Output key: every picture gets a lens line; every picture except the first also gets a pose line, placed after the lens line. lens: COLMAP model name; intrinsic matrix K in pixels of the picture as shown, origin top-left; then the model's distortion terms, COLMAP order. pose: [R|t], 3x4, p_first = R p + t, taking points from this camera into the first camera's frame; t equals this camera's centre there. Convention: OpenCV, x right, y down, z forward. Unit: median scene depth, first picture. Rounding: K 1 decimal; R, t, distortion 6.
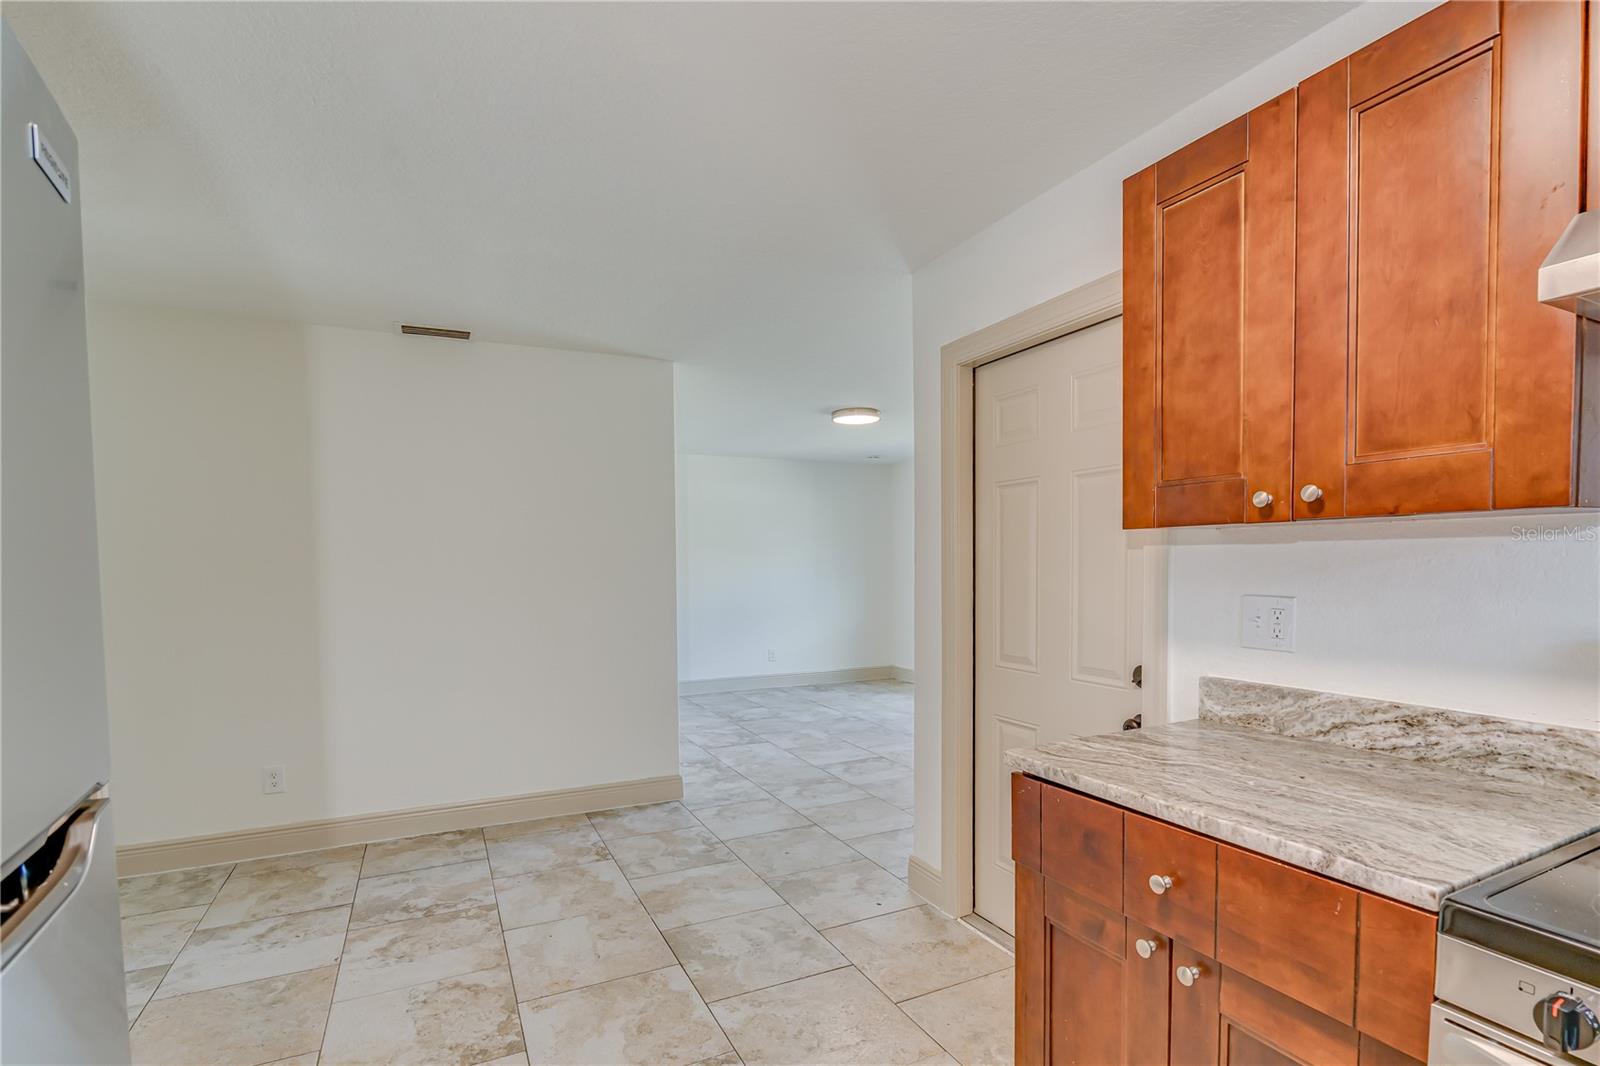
lens RADIAL K [[756.4, 0, 832.6], [0, 756.4, 601.1], [0, 0, 1]] dist [-0.016655, 0.001761]
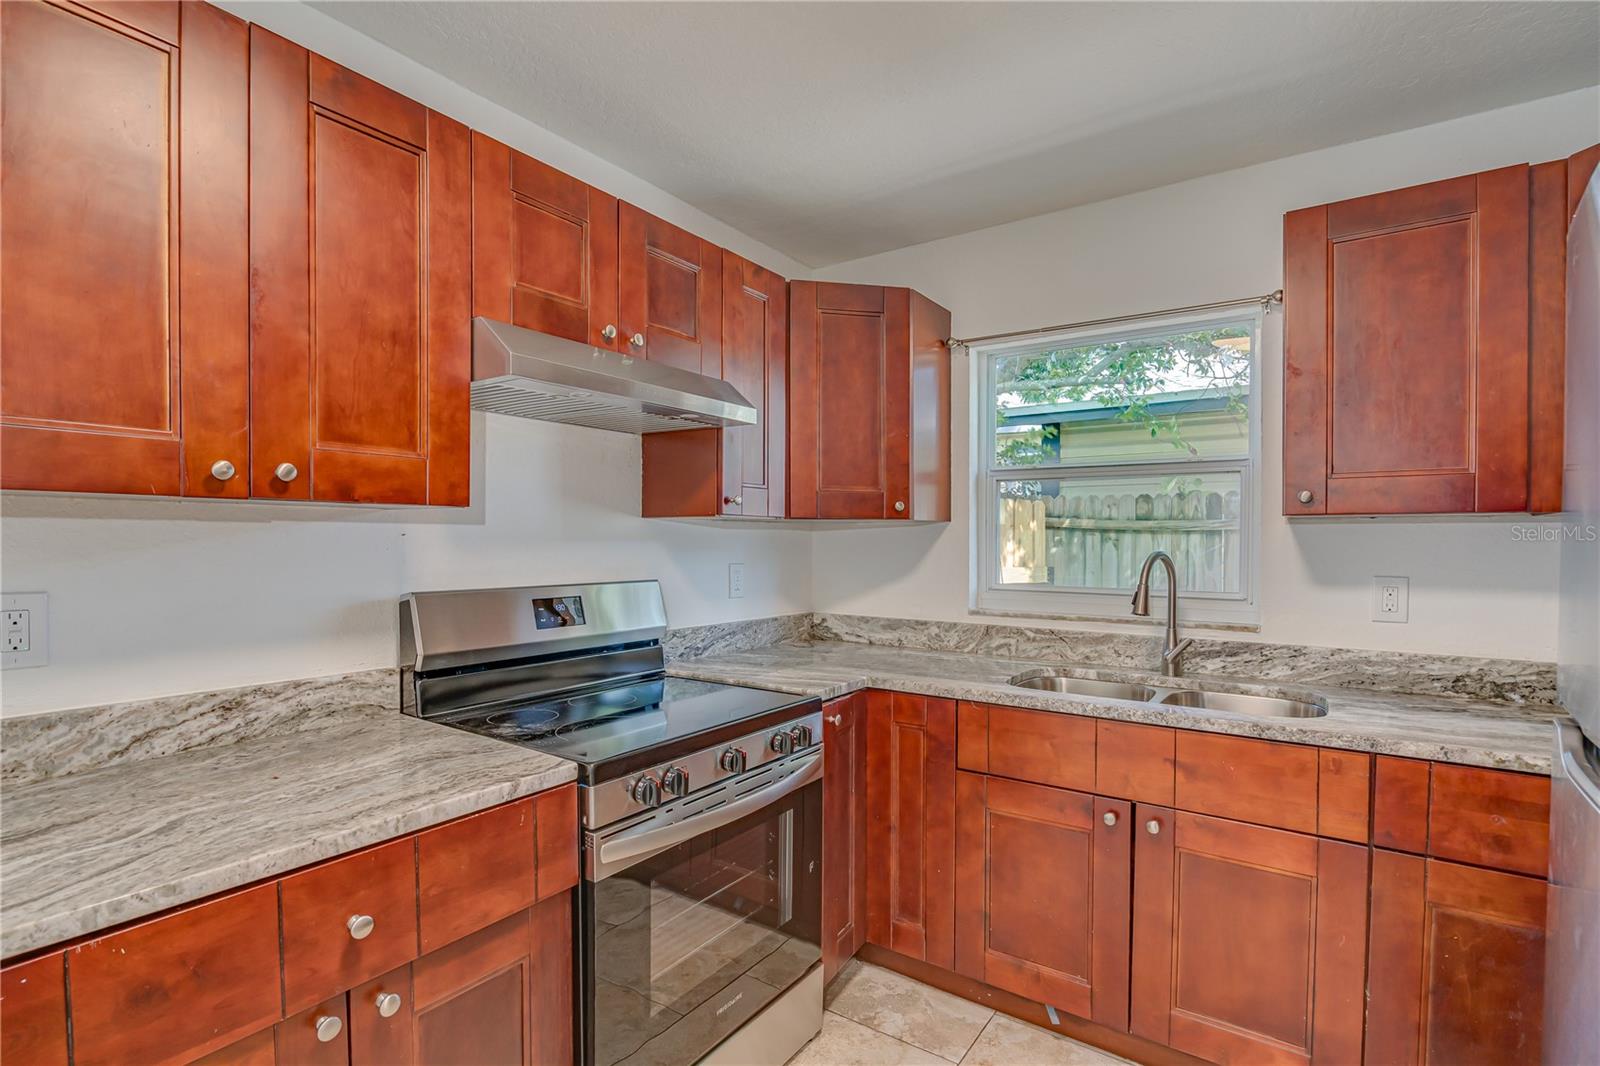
lens RADIAL K [[756.4, 0, 785.0], [0, 756.4, 553.1], [0, 0, 1]] dist [-0.016655, 0.001761]
pose [[-0.450312, -0.008249, 0.892833, -0.444039], [0.045216, 0.998464, 0.032030, -0.039420], [-0.891726, 0.054793, -0.449247, 0.784643]]
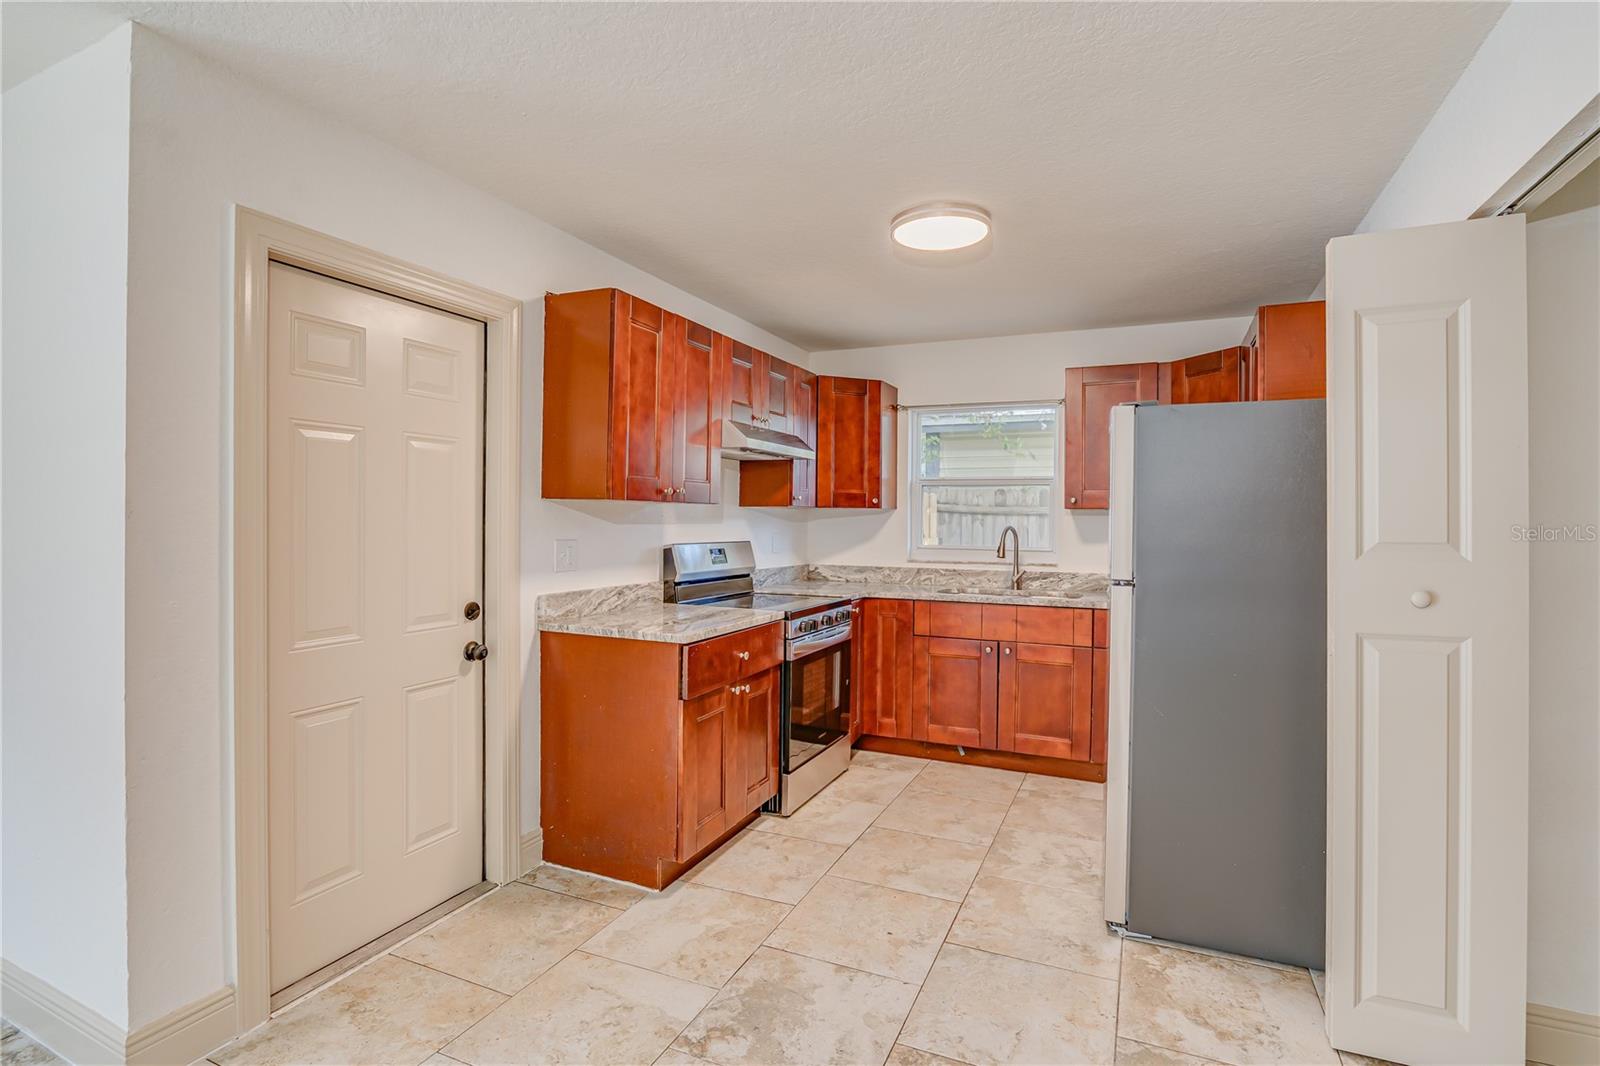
lens RADIAL K [[781.3, 0, 771.8], [0, 781.3, 526.7], [0, 0, 1]] dist [-0.021219, 0.000636]
pose [[-0.589404, -0.003316, 0.807831, -1.361693], [0.037901, 0.998777, 0.031753, -0.090184], [-0.806949, 0.049333, -0.588558, 1.999430]]
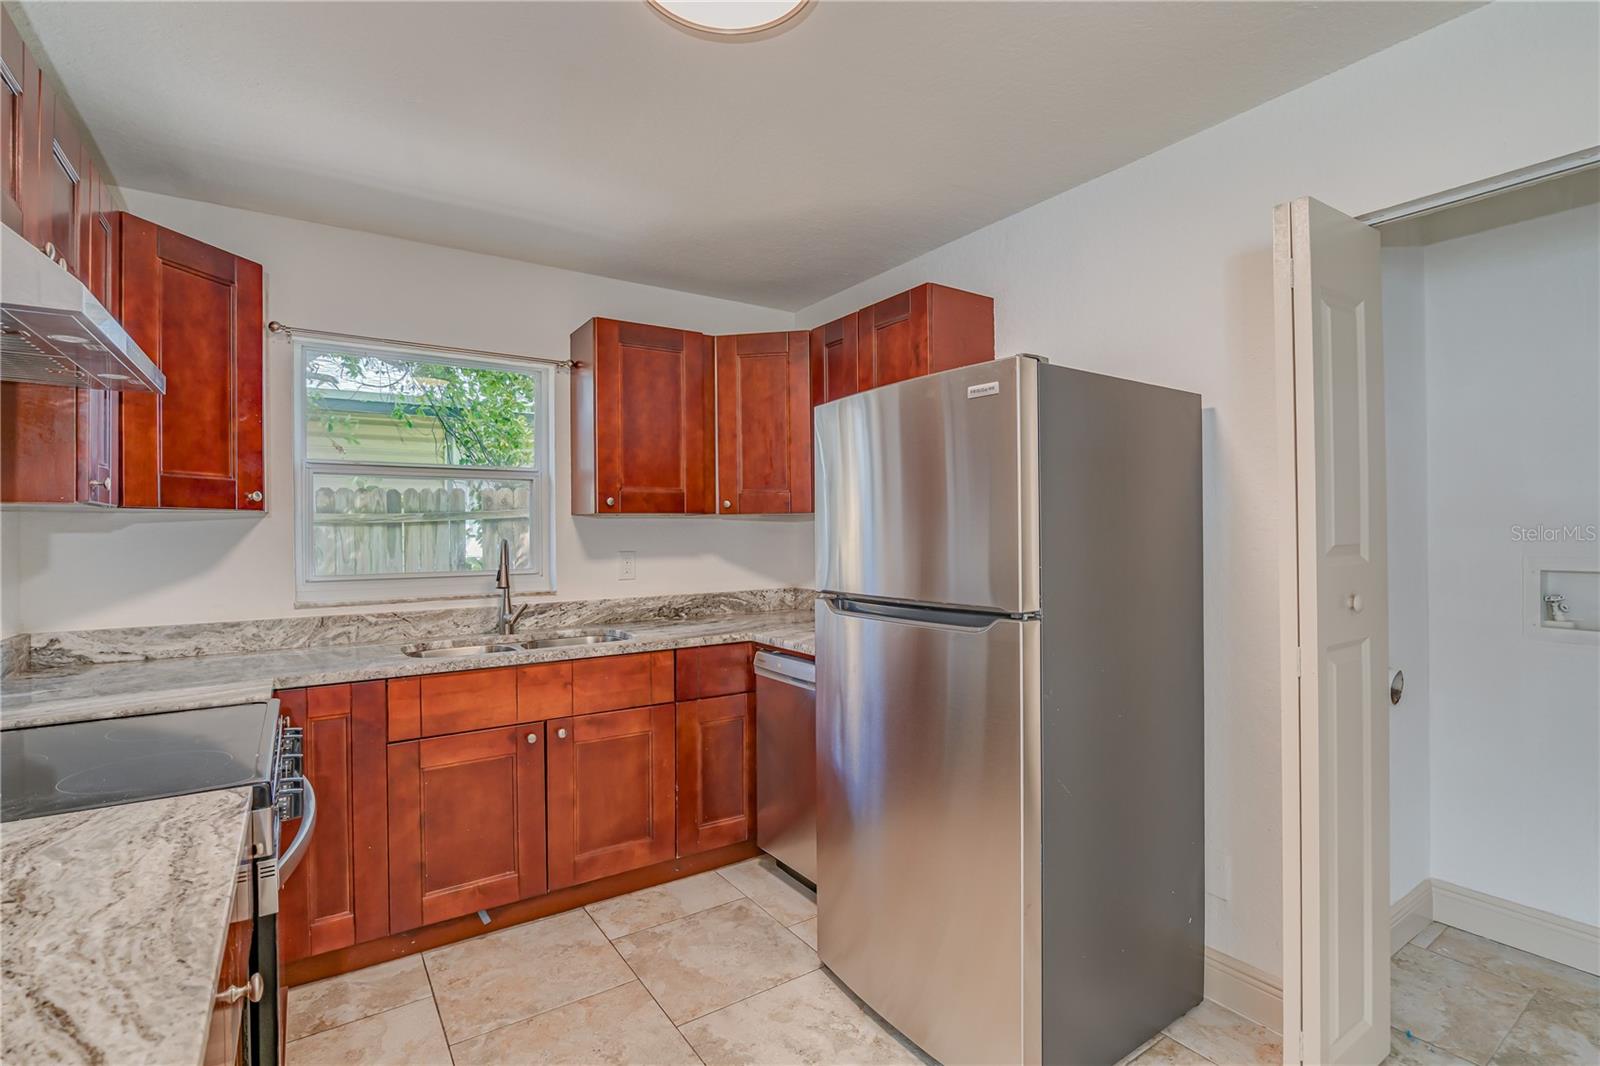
lens RADIAL K [[756.4, 0, 822.2], [0, 756.4, 531.9], [0, 0, 1]] dist [-0.016655, 0.001761]
pose [[-0.992842, 0.017050, -0.118212, -0.026828], [0.010584, 0.998424, 0.055112, -0.078256], [0.118965, 0.053466, -0.991458, 1.475857]]
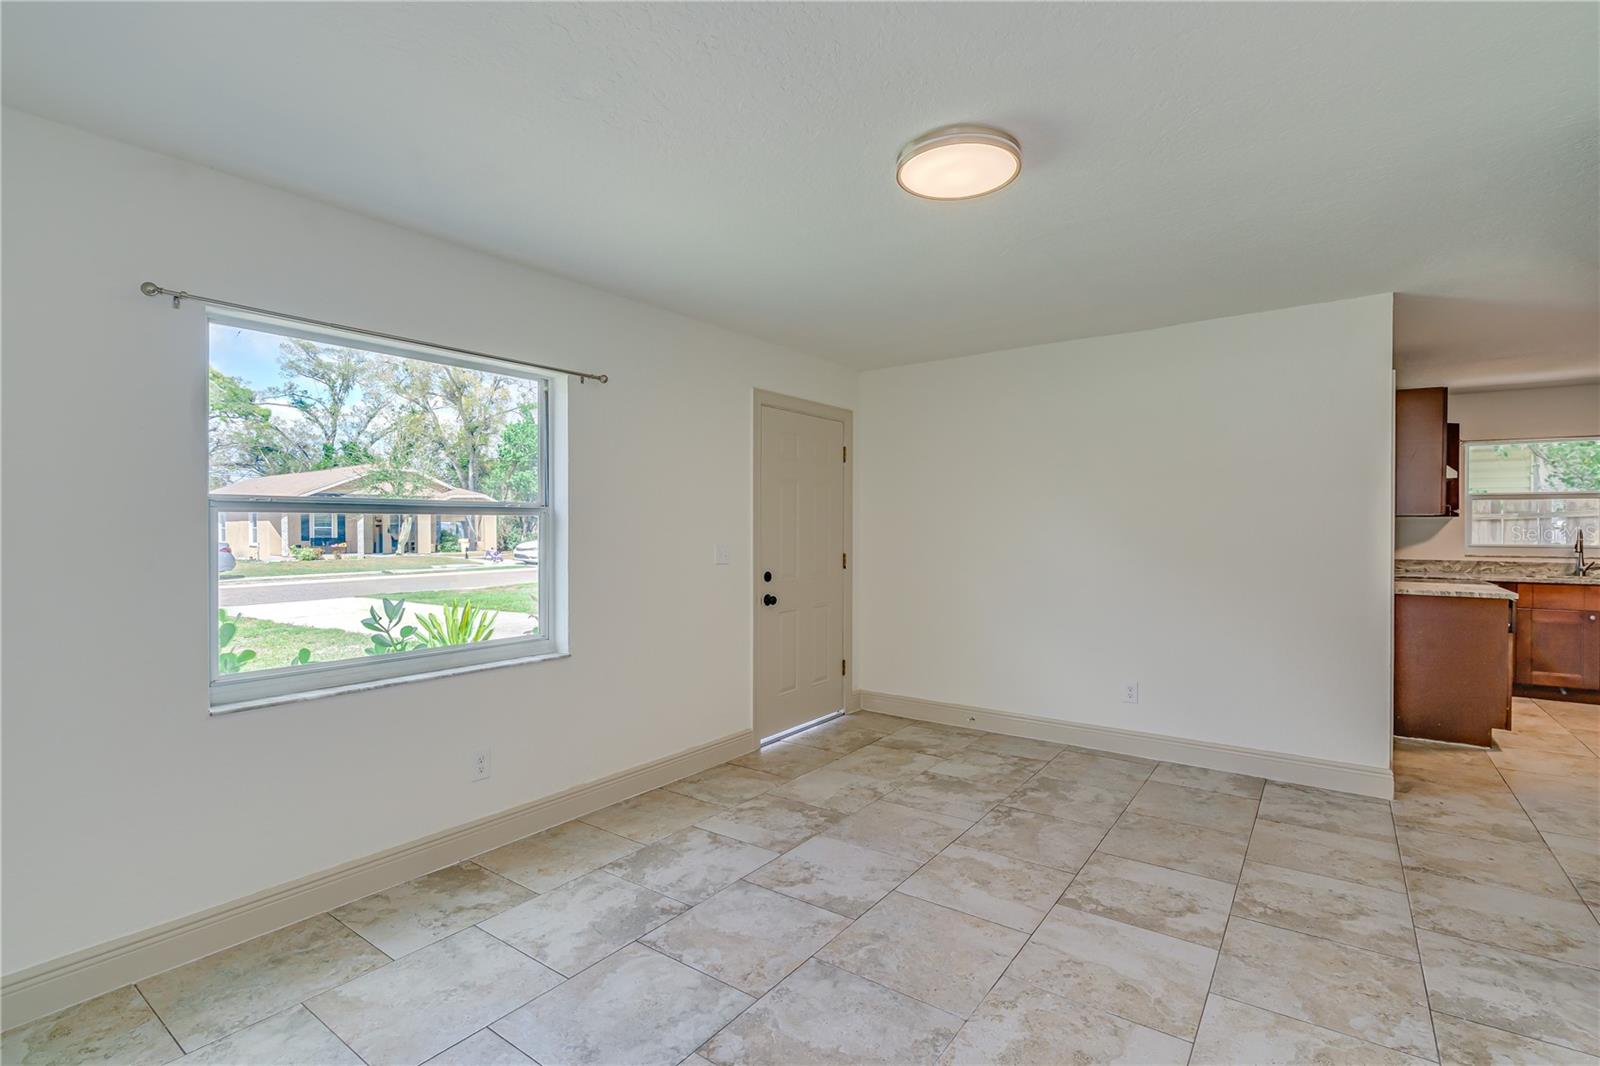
lens RADIAL K [[738.0, 0, 796.9], [0, 738.0, 525.1], [0, 0, 1]] dist [-0.016059, 0.001409]
pose [[-0.435260, 0.006620, 0.900281, -1.110653], [0.047181, 0.998767, 0.015467, -0.241105], [-0.899068, 0.049208, -0.435035, 4.893159]]
